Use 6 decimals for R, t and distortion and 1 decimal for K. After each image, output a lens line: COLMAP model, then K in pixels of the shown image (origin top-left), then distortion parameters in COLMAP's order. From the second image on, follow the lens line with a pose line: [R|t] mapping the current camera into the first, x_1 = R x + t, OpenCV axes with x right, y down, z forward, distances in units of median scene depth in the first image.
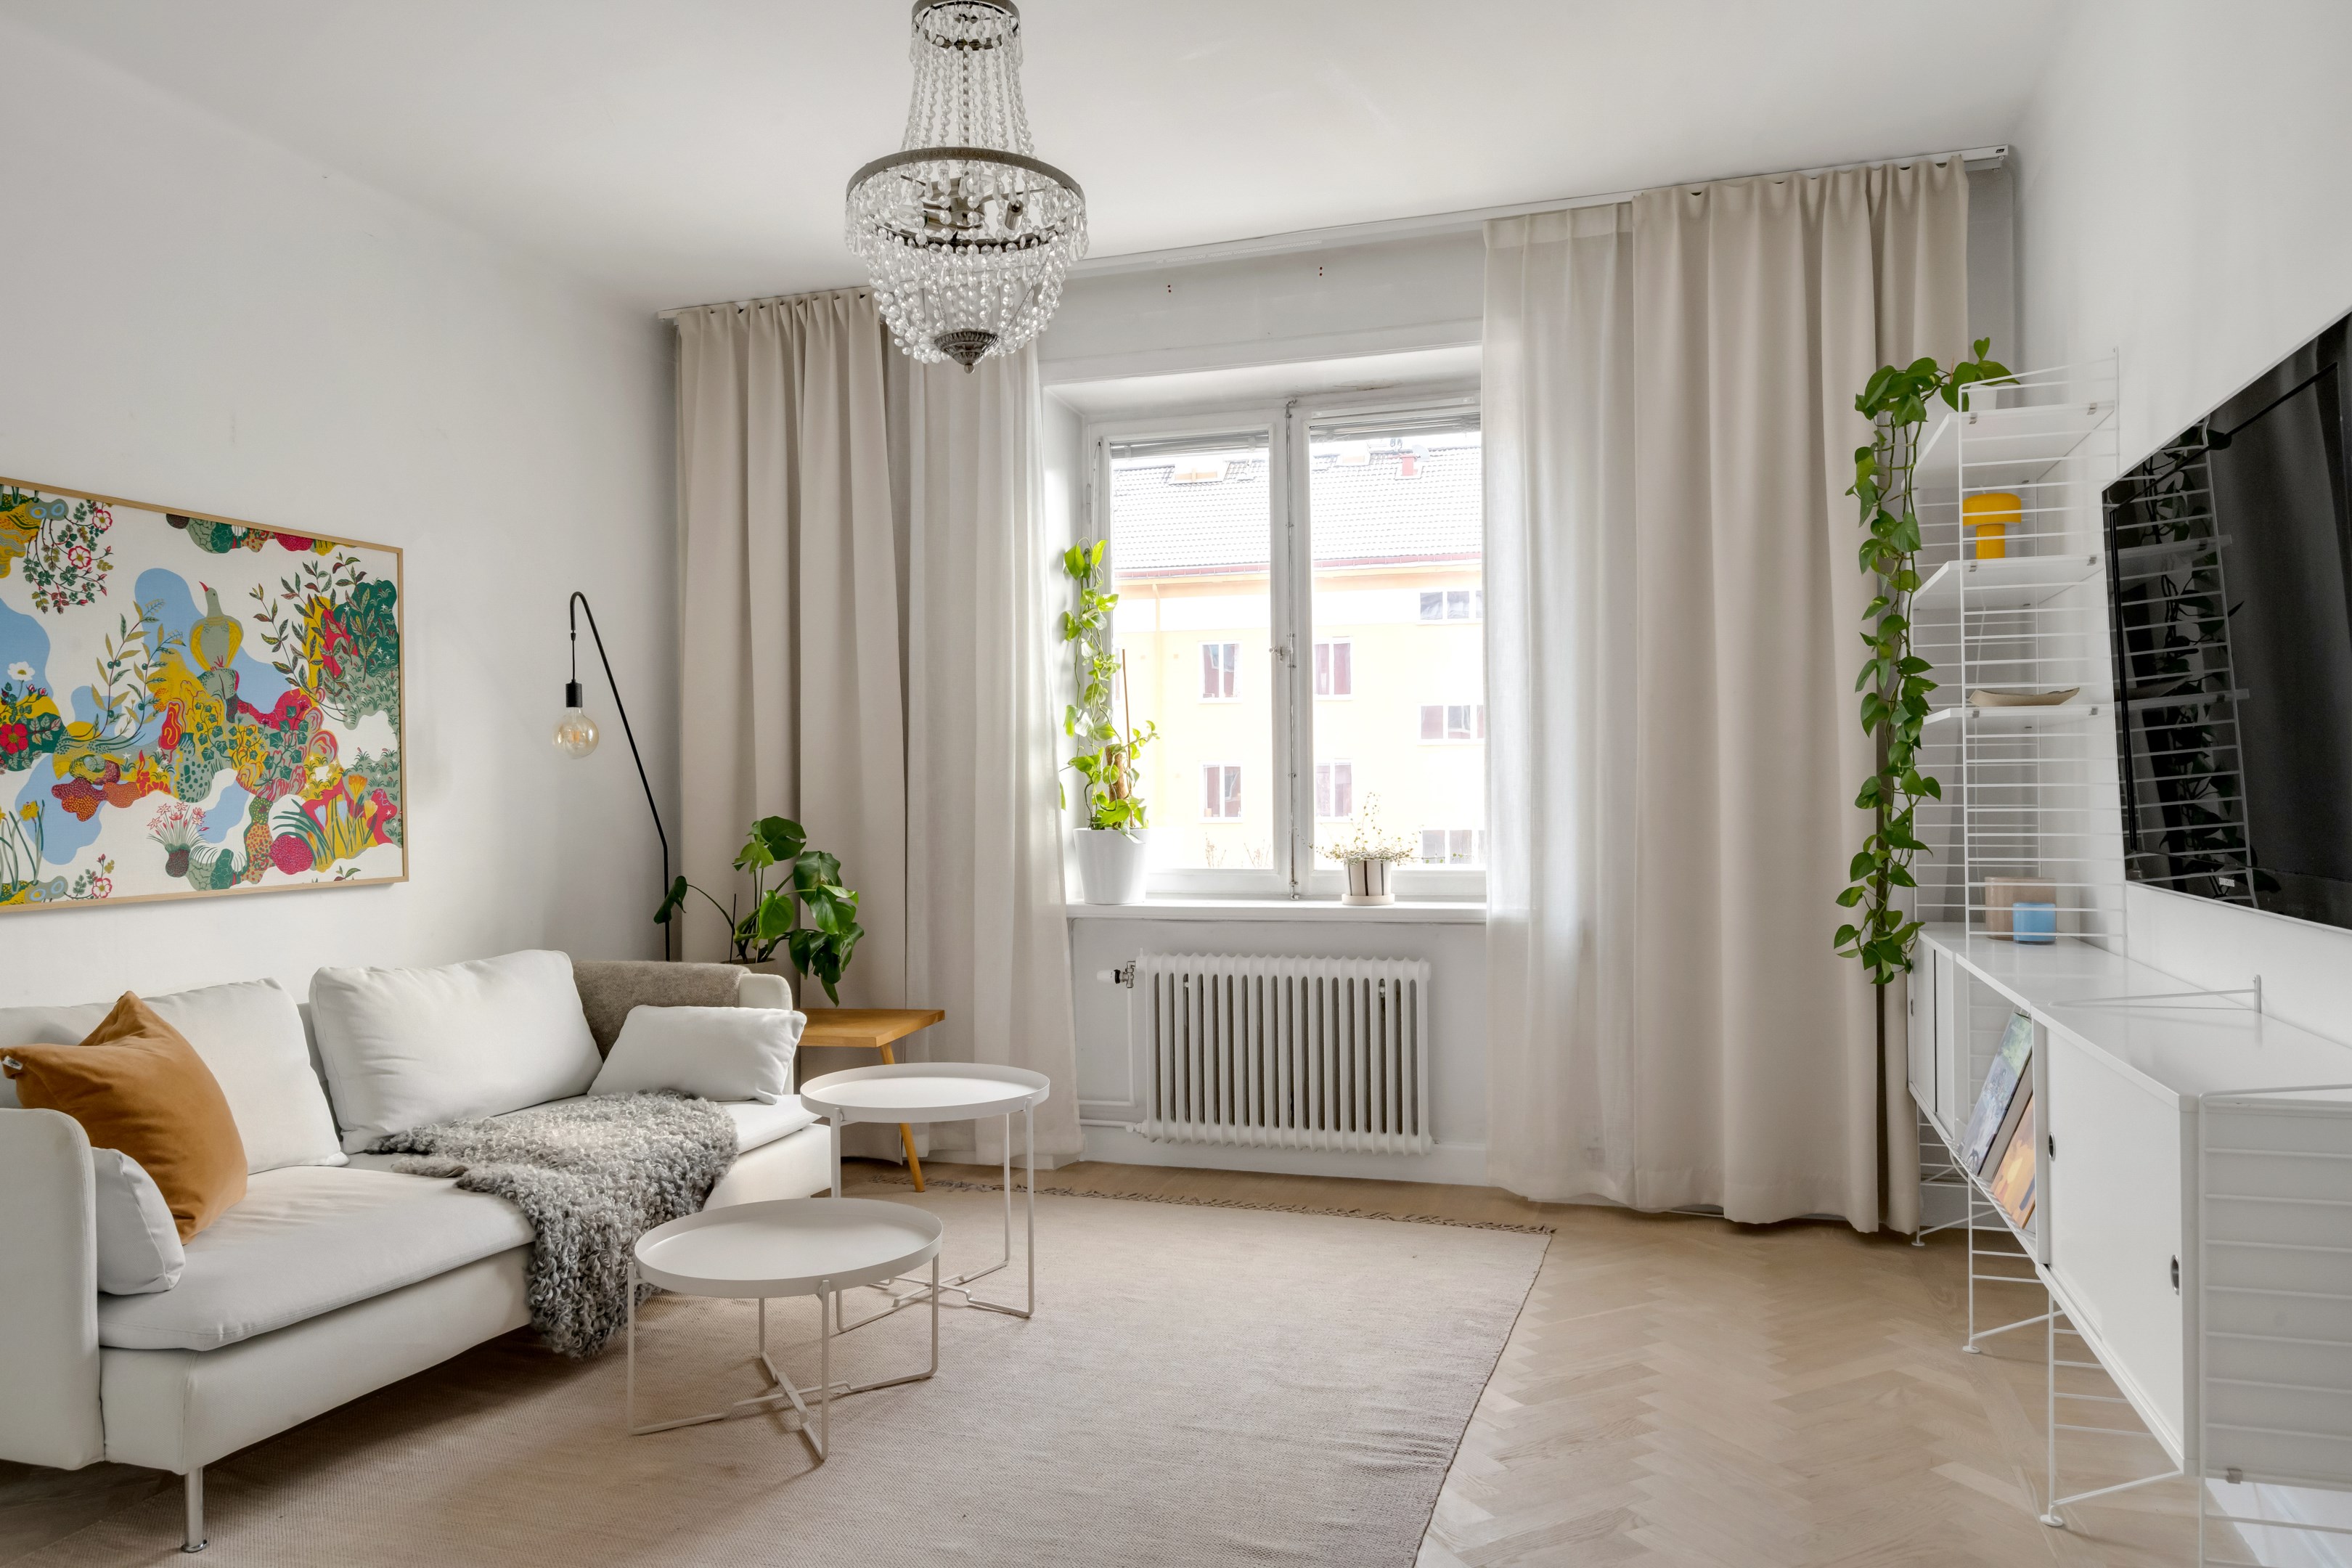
lens RADIAL K [[1580.2, 0, 1190.3], [0, 1580.2, 792.8], [0, 0, 1]] dist [0.006466, -0.004247]
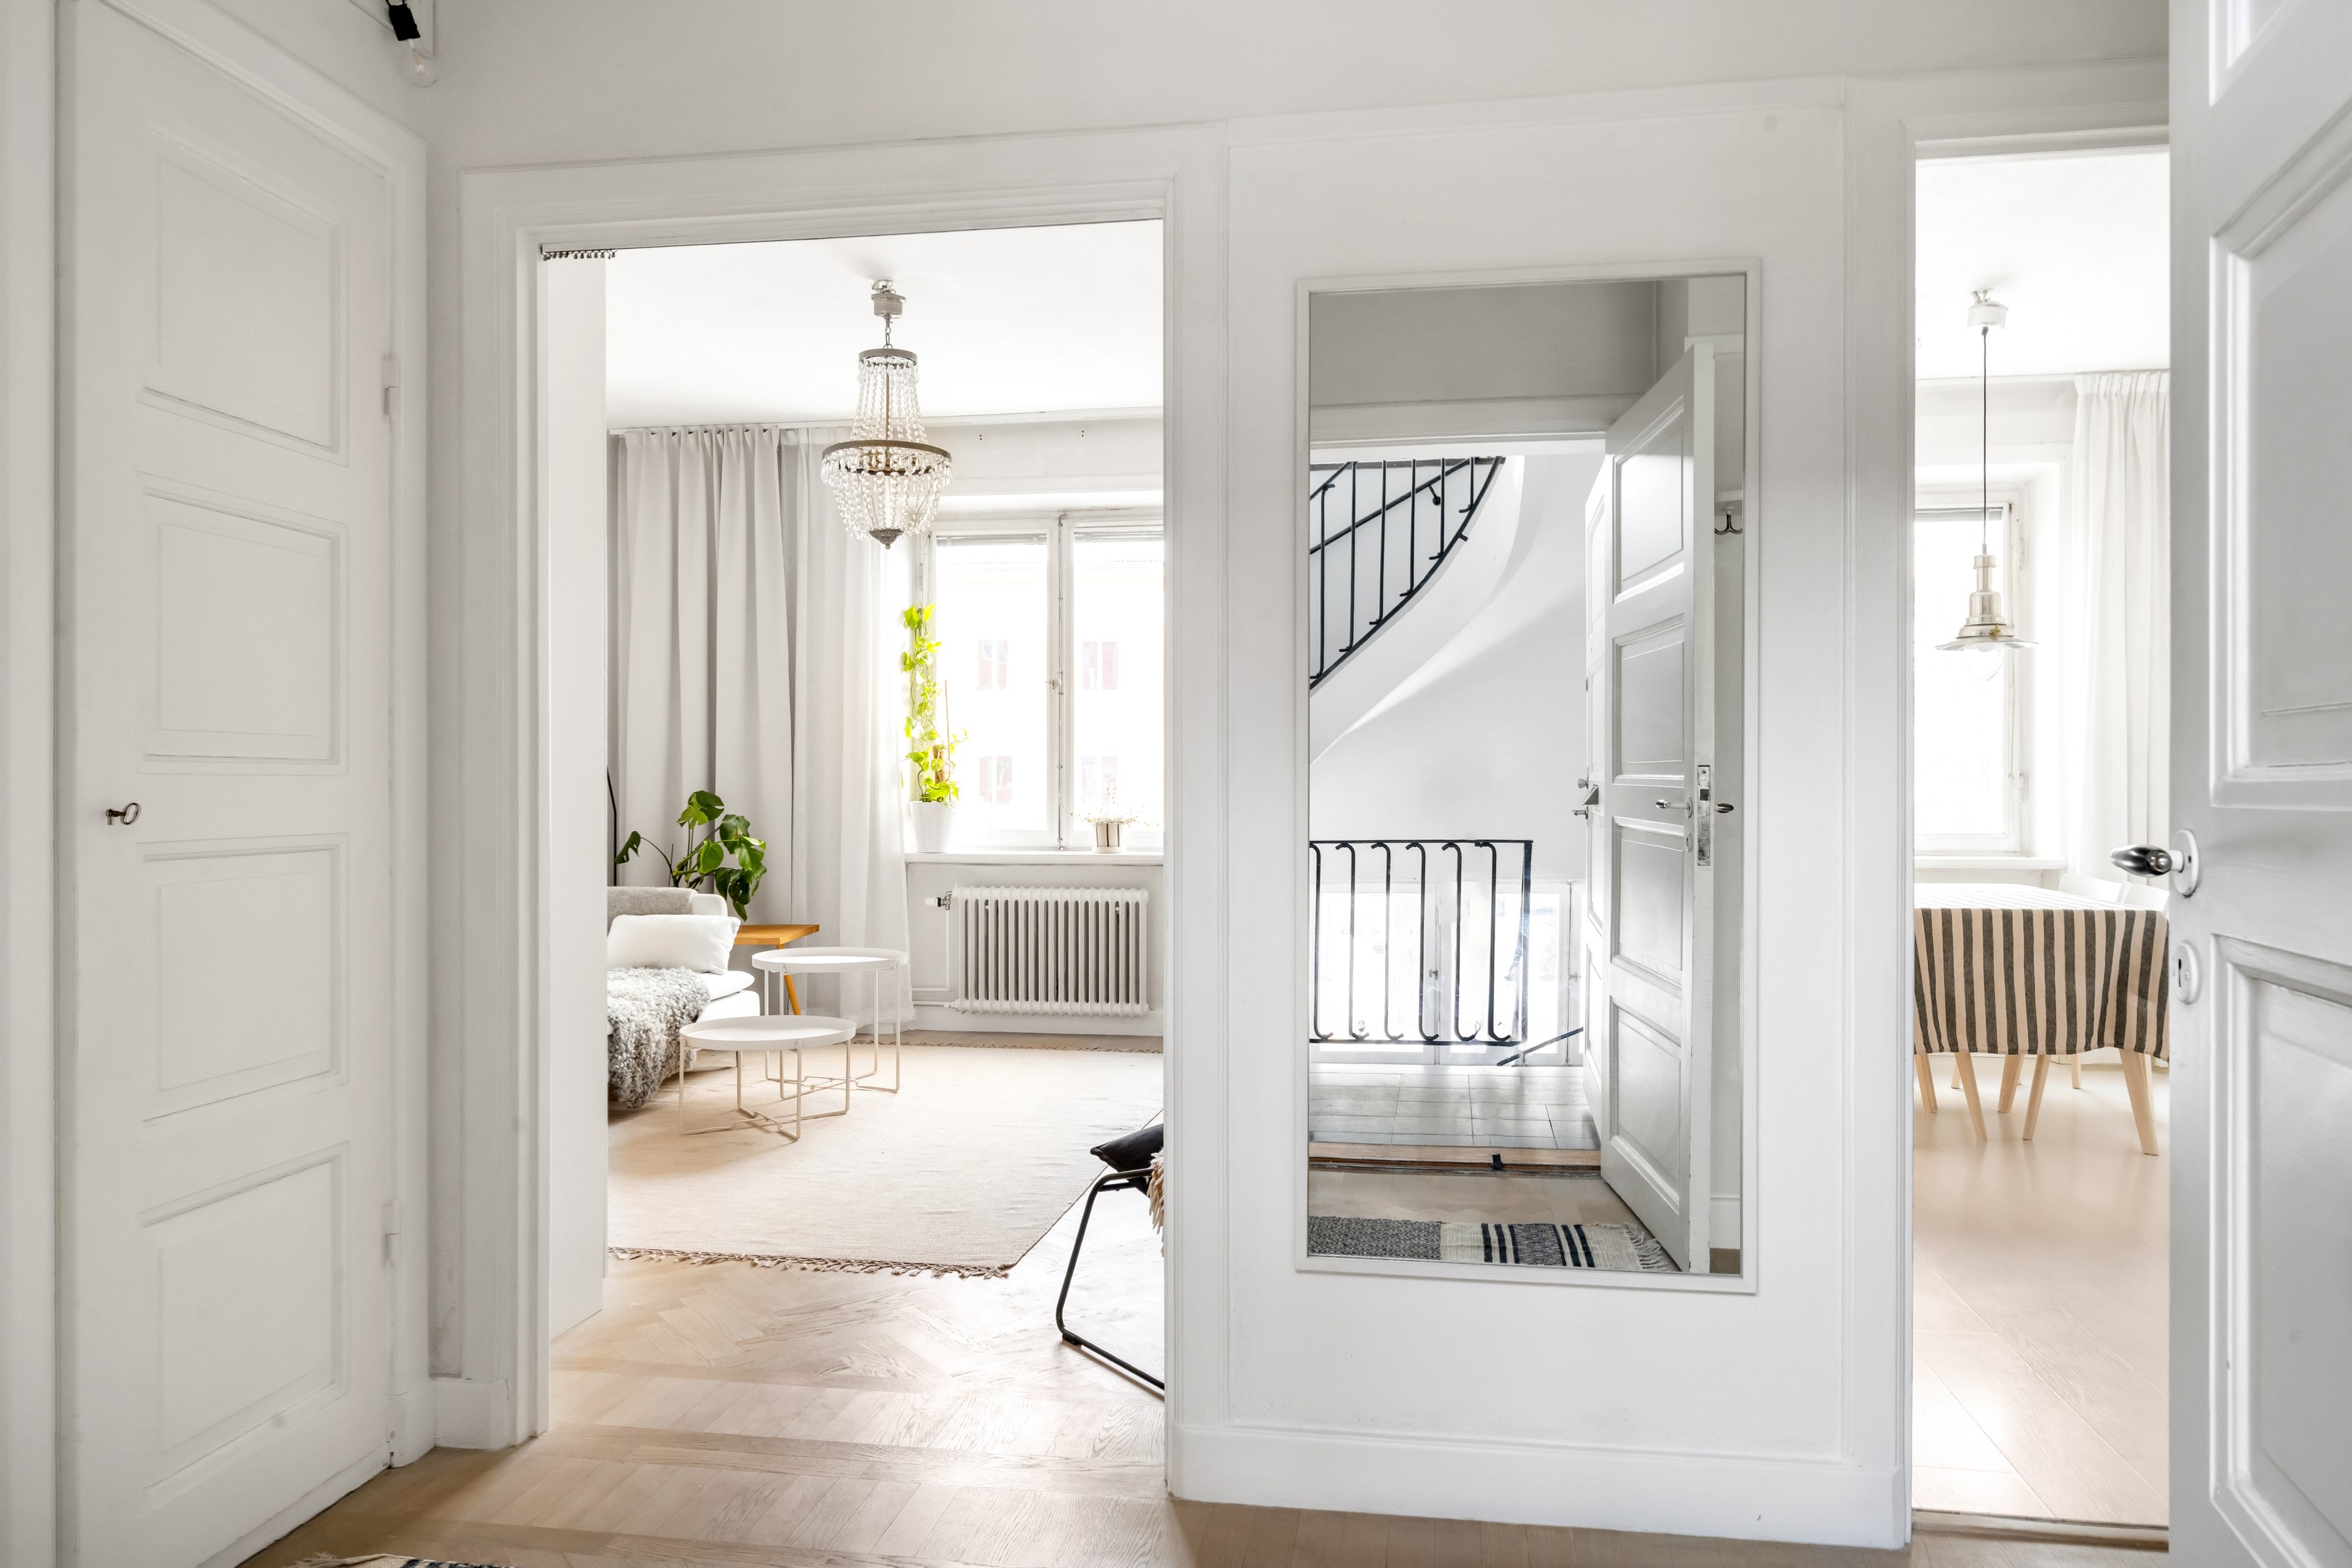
lens RADIAL K [[1580.2, 0, 1199.7], [0, 1580.2, 788.8], [0, 0, 1]] dist [0.006466, -0.004247]
pose [[0.988428, 0.011615, 0.151246, -0.036580], [-0.012202, 0.999921, 0.002957, 0.004153], [-0.151200, -0.004768, 0.988492, -0.594447]]
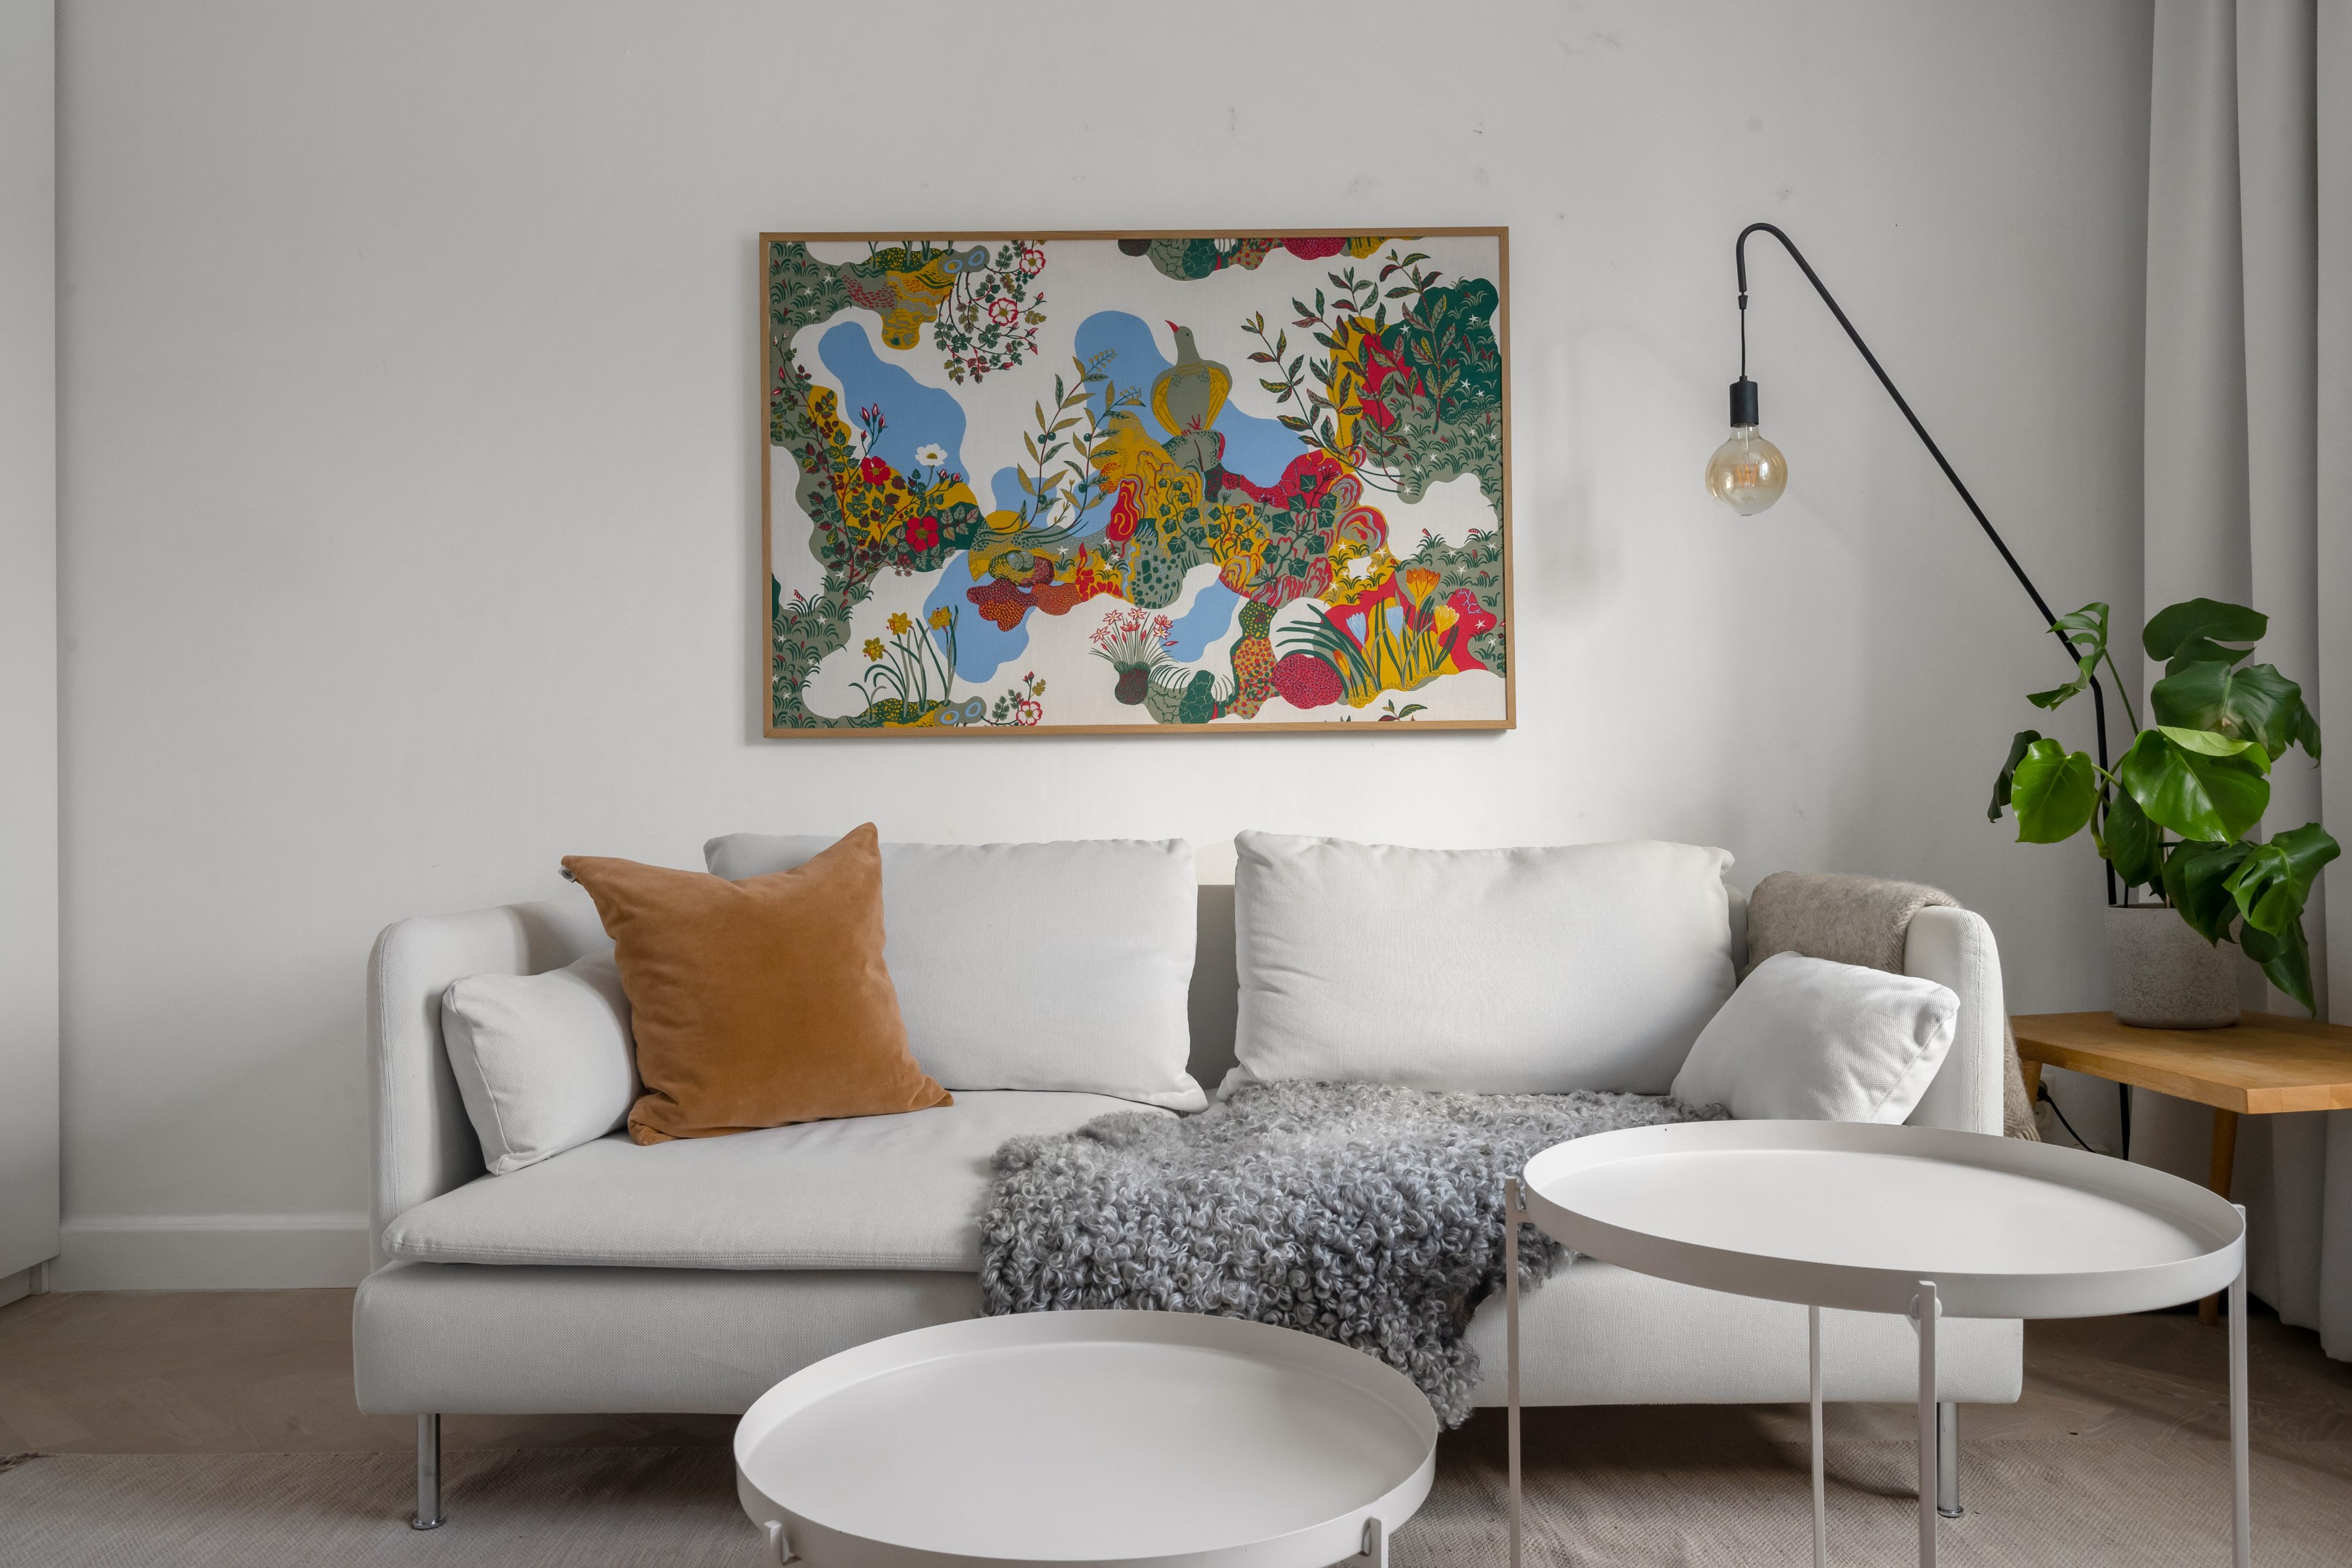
lens RADIAL K [[1740.3, 0, 1174.9], [0, 1740.3, 791.8], [0, 0, 1]] dist [-0.001163, 0.001294]
pose [[0.317564, 0.001882, -0.948235, 0.154431], [0.007233, 0.999964, 0.004407, 0.080633], [0.948209, -0.008258, 0.317539, 0.652518]]
